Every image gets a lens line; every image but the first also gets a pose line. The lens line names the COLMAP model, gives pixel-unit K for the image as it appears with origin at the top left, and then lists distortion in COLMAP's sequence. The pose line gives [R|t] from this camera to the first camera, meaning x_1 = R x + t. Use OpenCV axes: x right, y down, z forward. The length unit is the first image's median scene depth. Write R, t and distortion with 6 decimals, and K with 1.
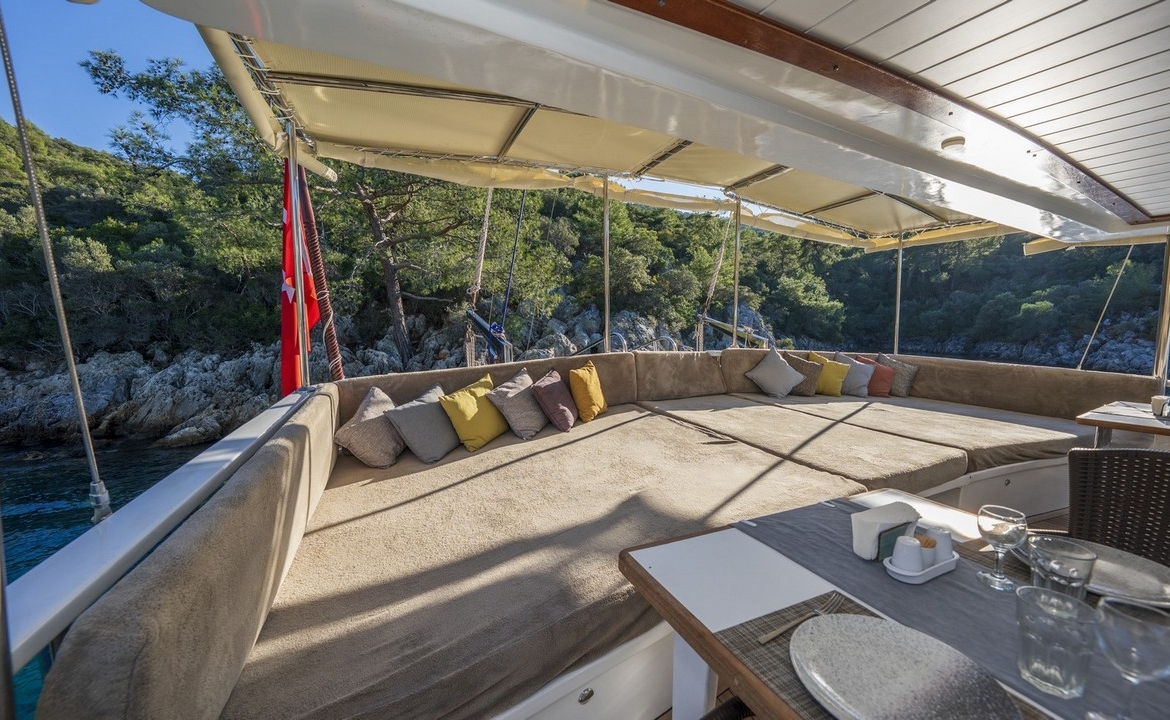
lens RADIAL K [[442.7, 0, 580.3], [0, 442.7, 359.6], [0, 0, 1]] dist [-0.020336, 0.000257]
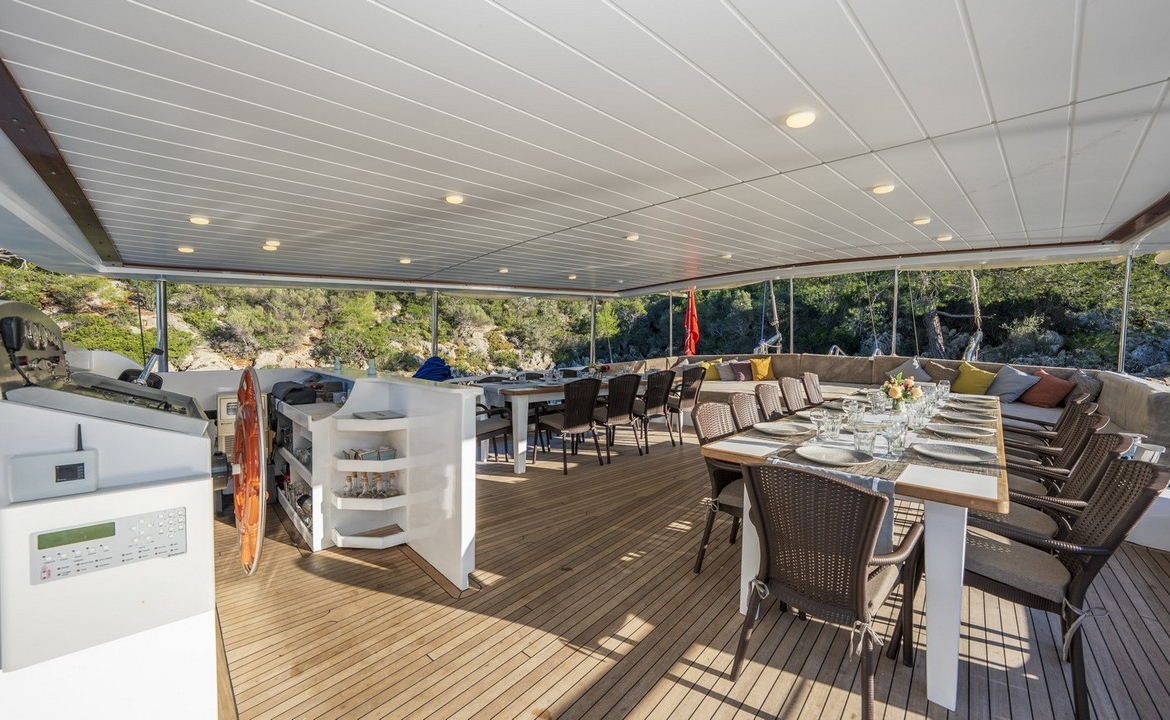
lens RADIAL K [[441.5, 0, 580.8], [0, 441.5, 360.8], [0, 0, 1]] dist [-0.029028, 0.006774]
pose [[0.285273, 0.042115, -0.957521, 0.363321], [-0.076608, 0.996840, 0.021021, 0.010291], [0.955380, 0.067358, 0.287597, -0.104624]]
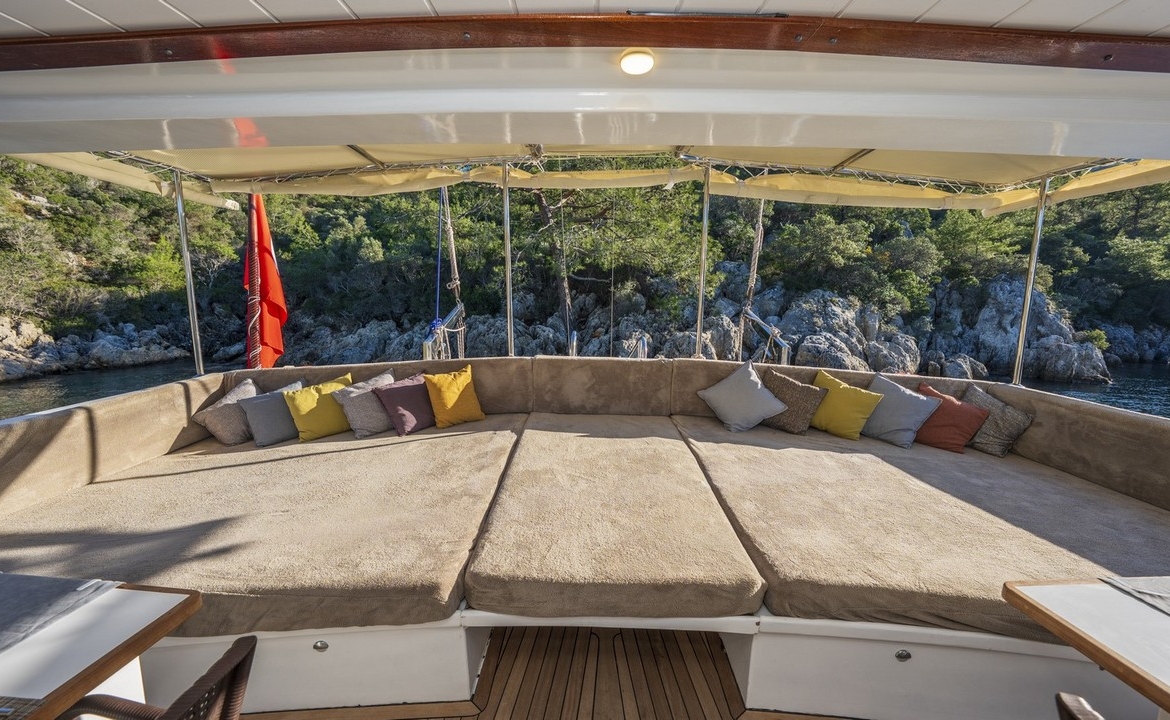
lens RADIAL K [[441.5, 0, 580.8], [0, 441.5, 360.8], [0, 0, 1]] dist [-0.029028, 0.006774]
pose [[0.882443, 0.074946, -0.464411, 0.132279], [-0.047141, 0.996346, 0.071216, -0.016798], [0.468052, -0.040951, 0.882752, 0.053146]]
